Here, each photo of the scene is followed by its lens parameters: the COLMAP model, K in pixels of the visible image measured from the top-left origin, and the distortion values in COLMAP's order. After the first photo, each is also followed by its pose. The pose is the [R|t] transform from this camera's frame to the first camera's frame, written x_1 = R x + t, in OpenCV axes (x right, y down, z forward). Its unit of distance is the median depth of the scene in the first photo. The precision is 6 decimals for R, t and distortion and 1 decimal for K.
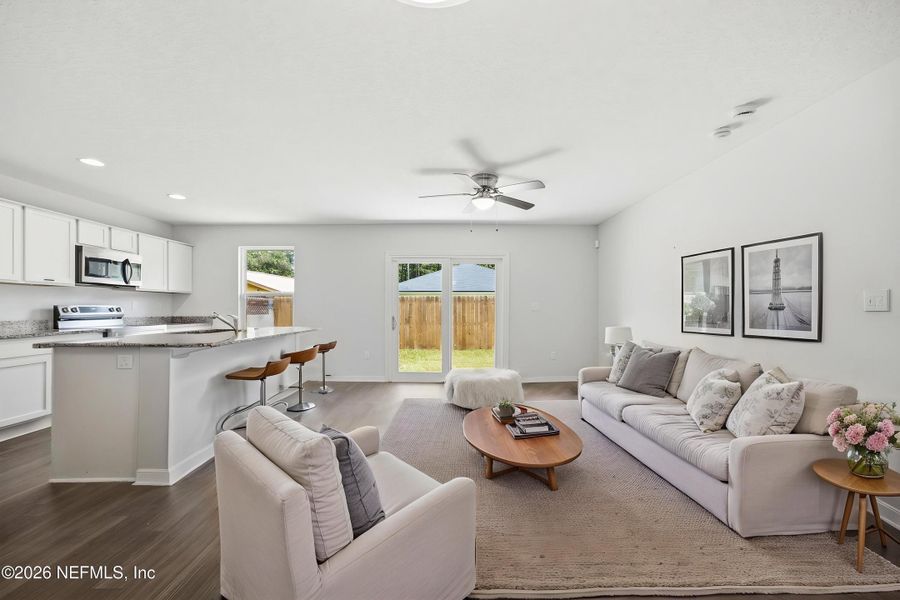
lens RADIAL K [[366.4, 0, 451.8], [0, 366.4, 302.8], [0, 0, 1]] dist [0.001140, 0.002630]
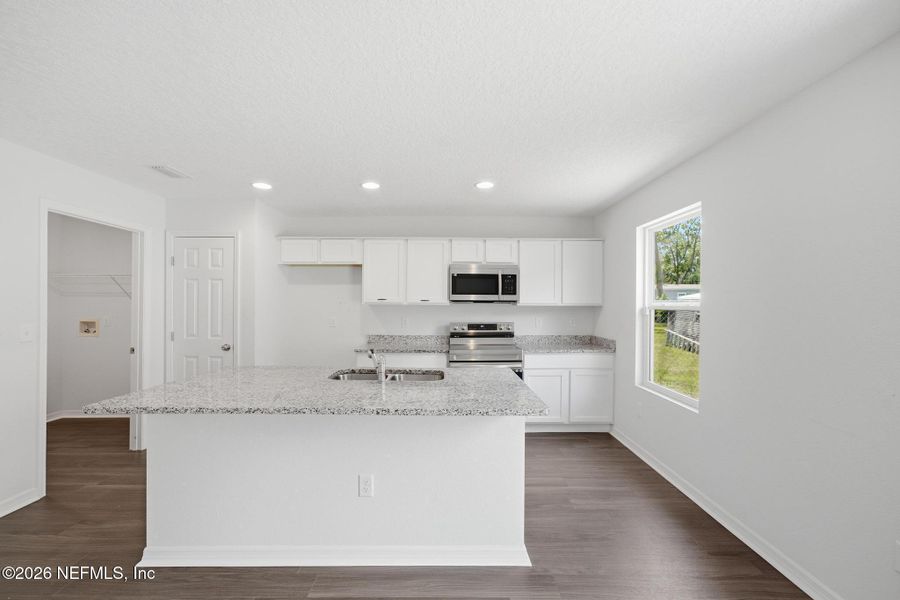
lens RADIAL K [[366.4, 0, 443.0], [0, 366.4, 304.4], [0, 0, 1]] dist [0.001140, 0.002630]
pose [[0.006035, -0.007540, -0.999953, 0.010199], [0.012593, 0.999893, -0.007463, -0.033224], [0.999902, -0.012547, 0.006129, 0.840495]]
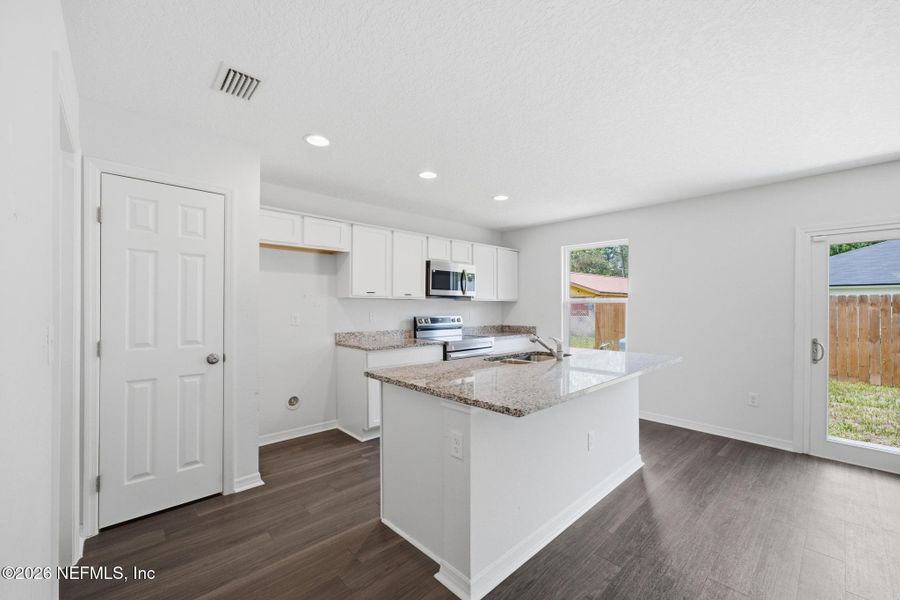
lens RADIAL K [[366.4, 0, 447.5], [0, 366.4, 302.7], [0, 0, 1]] dist [0.001140, 0.002630]
pose [[0.678320, -0.002374, -0.734763, -0.167399], [0.006295, 0.999977, 0.002580, -0.032263], [0.734740, -0.006375, 0.678319, 0.275074]]
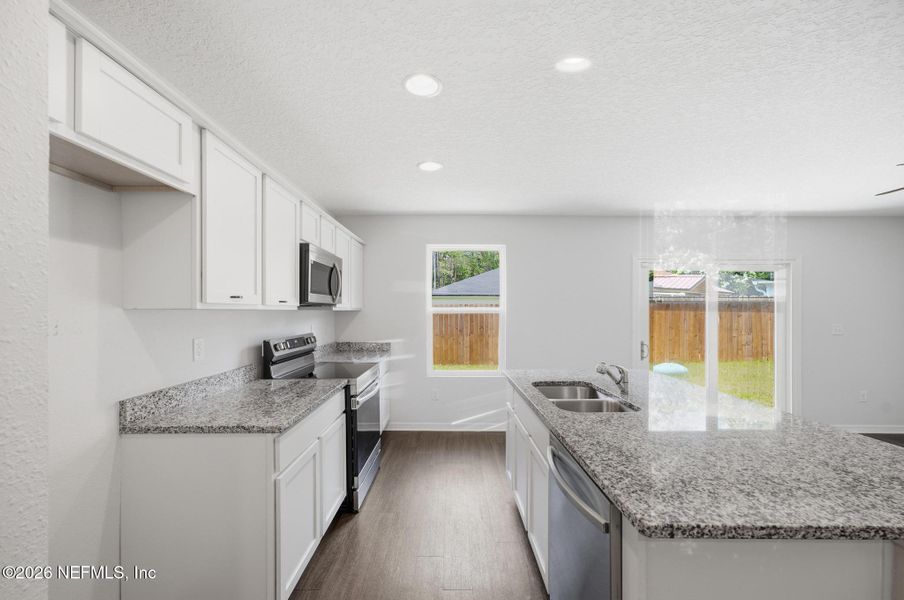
lens RADIAL K [[368.1, 0, 444.8], [0, 368.1, 307.0], [0, 0, 1]] dist [0.001140, 0.002630]
pose [[0.999955, 0.004525, -0.008311, -0.665725], [-0.004460, 0.999959, 0.007829, -0.047281], [0.008346, -0.007791, 0.999935, 0.337061]]
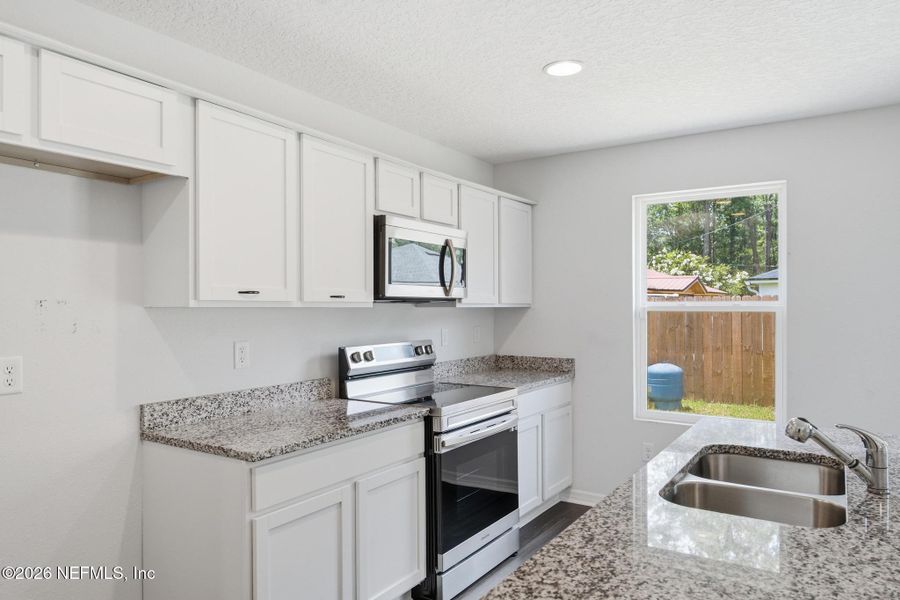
lens RADIAL K [[593.9, 0, 449.1], [0, 593.9, 301.6], [0, 0, 1]] dist [0.023325, -0.000582]
pose [[0.838248, -0.002782, -0.545283, -0.474736], [0.008066, 0.999941, 0.007298, -0.047936], [0.545230, -0.010516, 0.838221, 0.382020]]
